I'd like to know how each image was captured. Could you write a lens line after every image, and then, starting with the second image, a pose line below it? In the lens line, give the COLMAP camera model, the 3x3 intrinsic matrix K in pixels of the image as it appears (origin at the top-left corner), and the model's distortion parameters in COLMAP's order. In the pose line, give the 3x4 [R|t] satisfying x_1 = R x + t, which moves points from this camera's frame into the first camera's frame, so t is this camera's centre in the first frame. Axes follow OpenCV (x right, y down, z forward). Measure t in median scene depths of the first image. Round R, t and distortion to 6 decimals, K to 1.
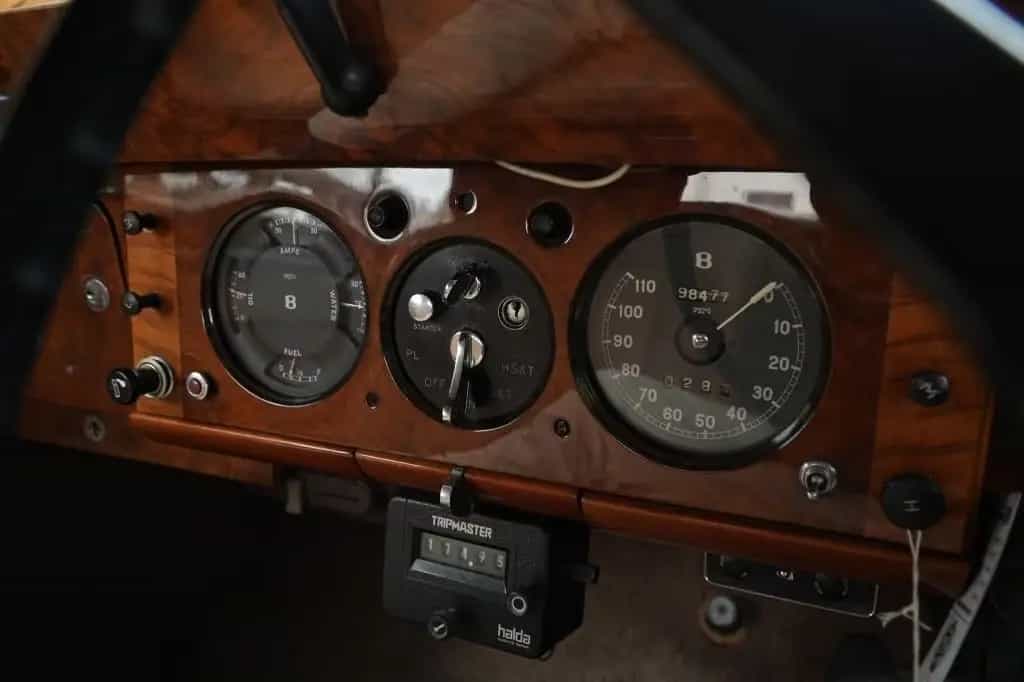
lens RADIAL K [[806.5, 0, 512.0], [0, 806.5, 341.0], [0, 0, 1]] dist [-0.000084, -0.000806]
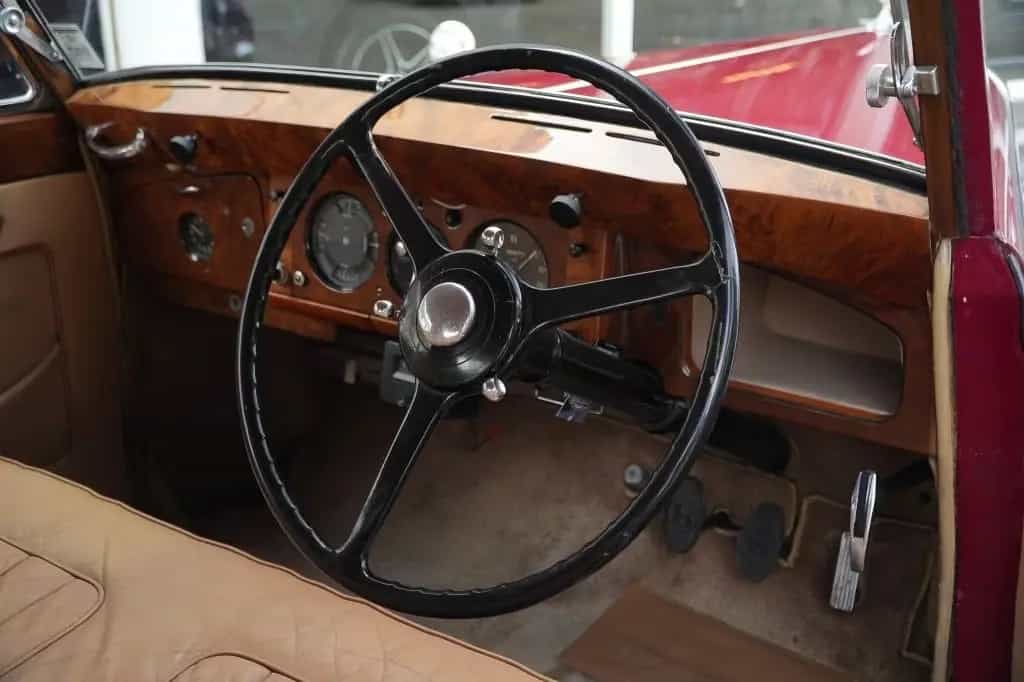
lens RADIAL K [[1219.5, 0, 512.0], [0, 1219.5, 341.0], [0, 0, 1]] dist [0.014888, -0.324038]
pose [[0.982040, 0.088152, -0.166816, 0.645529], [-0.079941, 0.995263, 0.055324, -0.000450], [0.170902, -0.040995, 0.984435, -1.888146]]
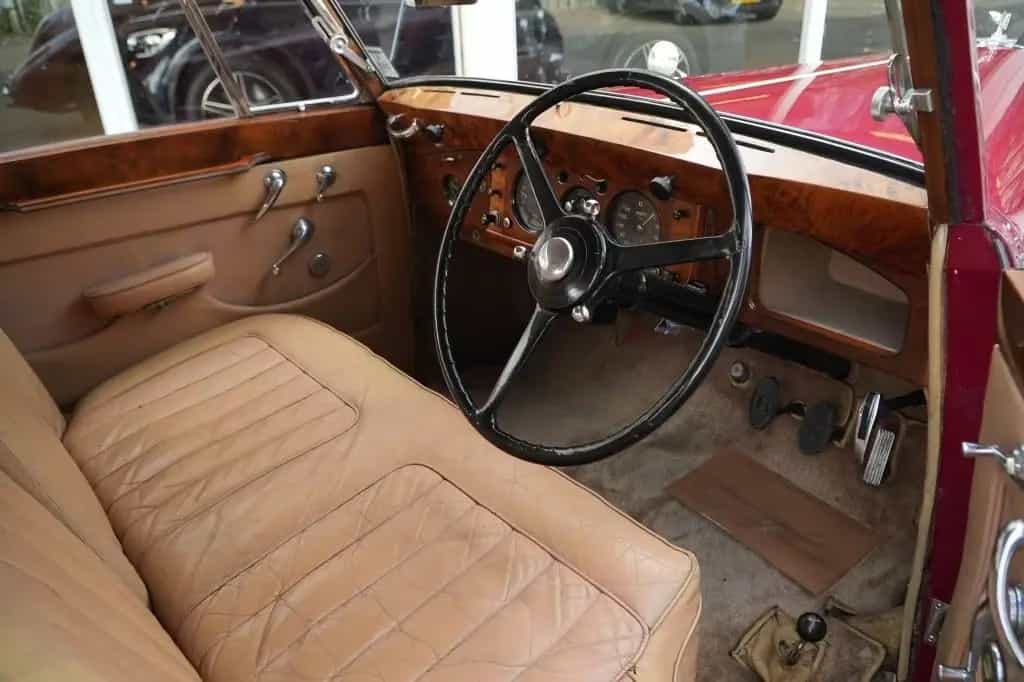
lens RADIAL K [[802.2, 0, 512.0], [0, 802.2, 341.0], [0, 0, 1]] dist [-0.033078, 0.003052]
pose [[0.893646, 0.190505, -0.406331, 0.925666], [-0.121080, 0.974201, 0.190454, -0.086483], [0.432130, -0.121000, 0.893657, -1.716841]]
